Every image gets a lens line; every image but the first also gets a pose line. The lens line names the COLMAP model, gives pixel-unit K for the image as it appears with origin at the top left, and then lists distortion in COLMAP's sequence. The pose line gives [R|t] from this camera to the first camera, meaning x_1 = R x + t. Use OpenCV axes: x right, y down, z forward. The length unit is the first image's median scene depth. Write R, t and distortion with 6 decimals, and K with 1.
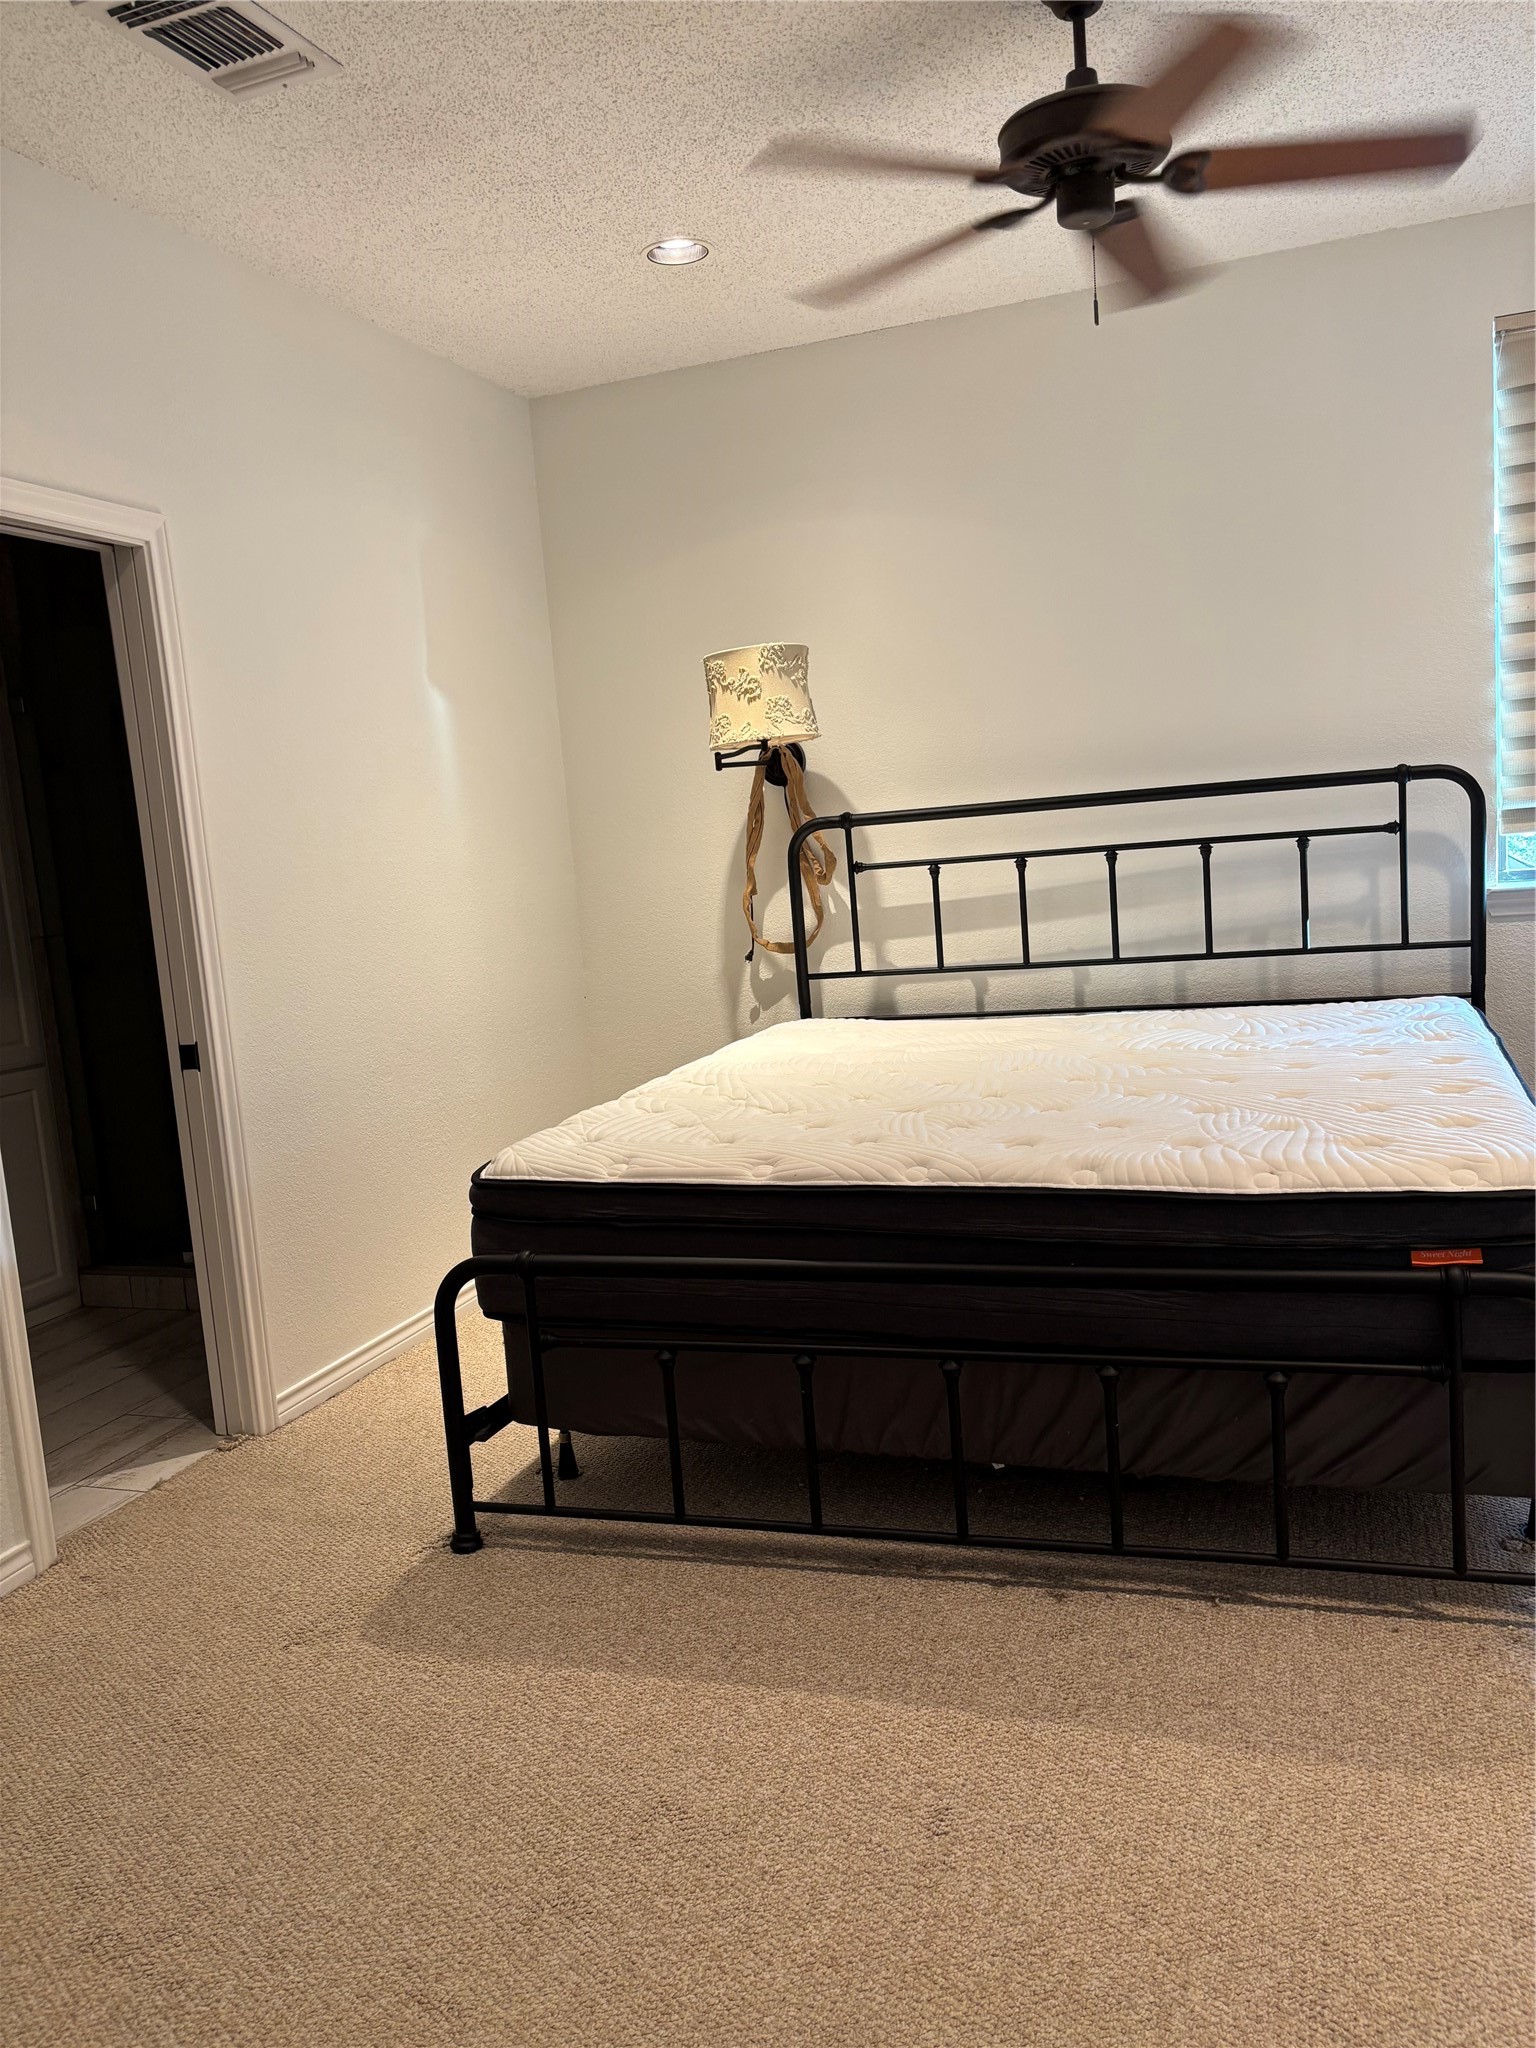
lens RADIAL K [[1538.1, 0, 777.0], [0, 1538.1, 1041.4], [0, 0, 1]] dist [0.028542, -0.039176]
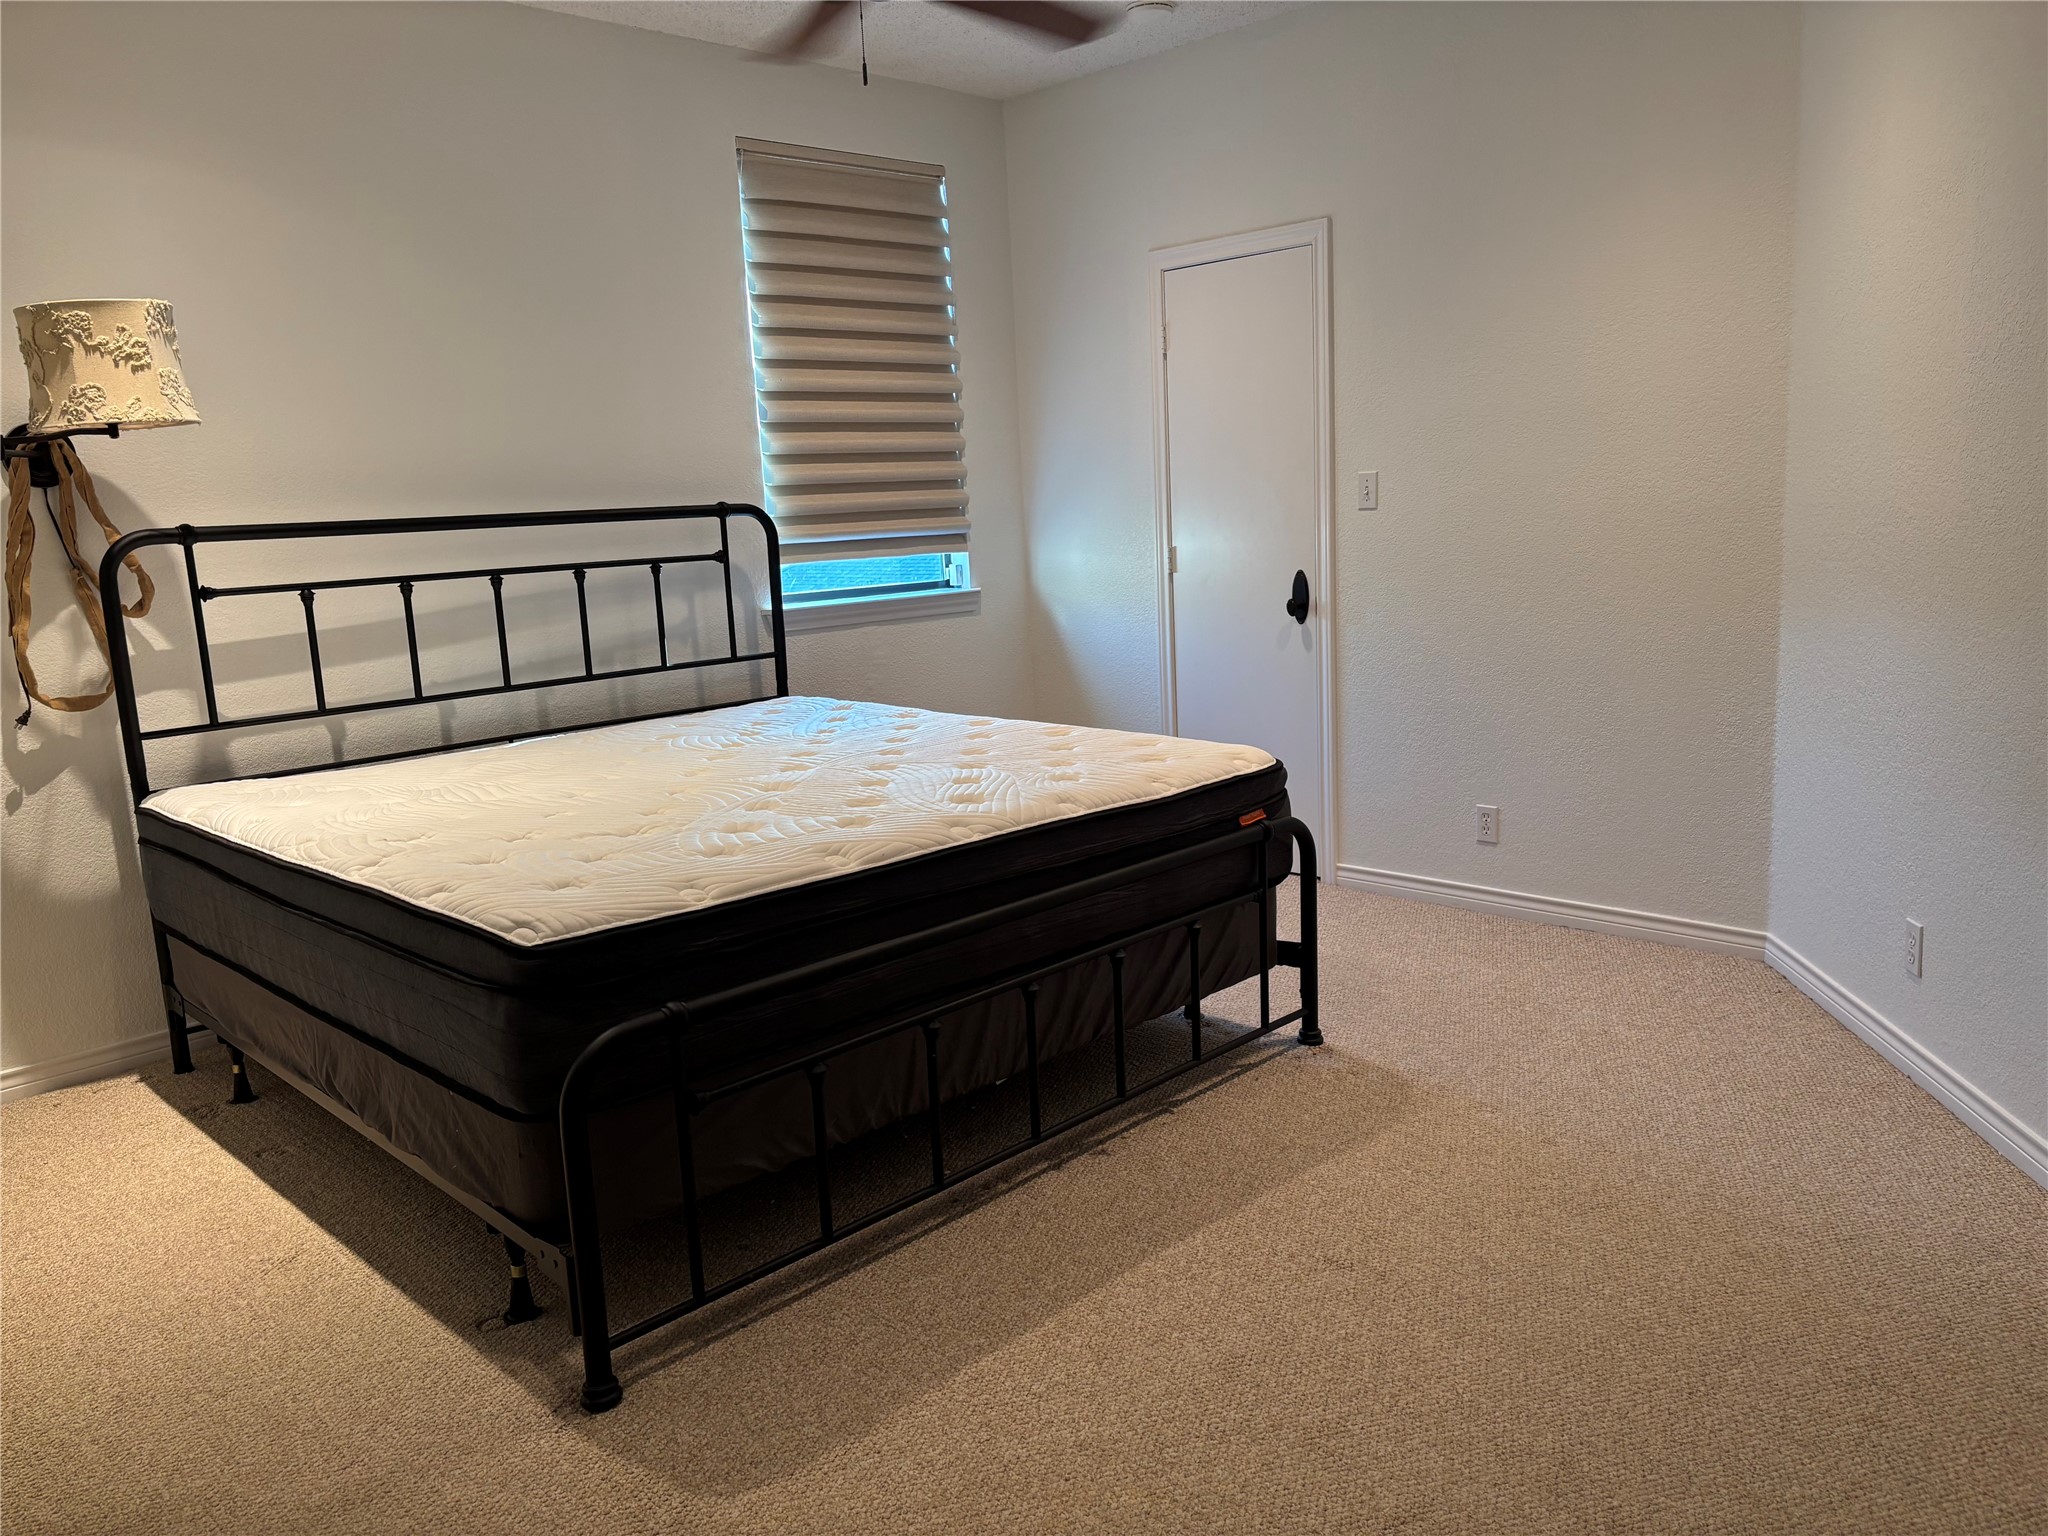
lens RADIAL K [[1538.1, 0, 1036.6], [0, 1538.1, 767.8], [0, 0, 1]] dist [0.028542, -0.039176]
pose [[0.439069, -0.096409, 0.893266, -0.524641], [0.136340, 0.989862, 0.039819, 0.004291], [-0.888048, 0.104305, 0.447762, 0.281530]]
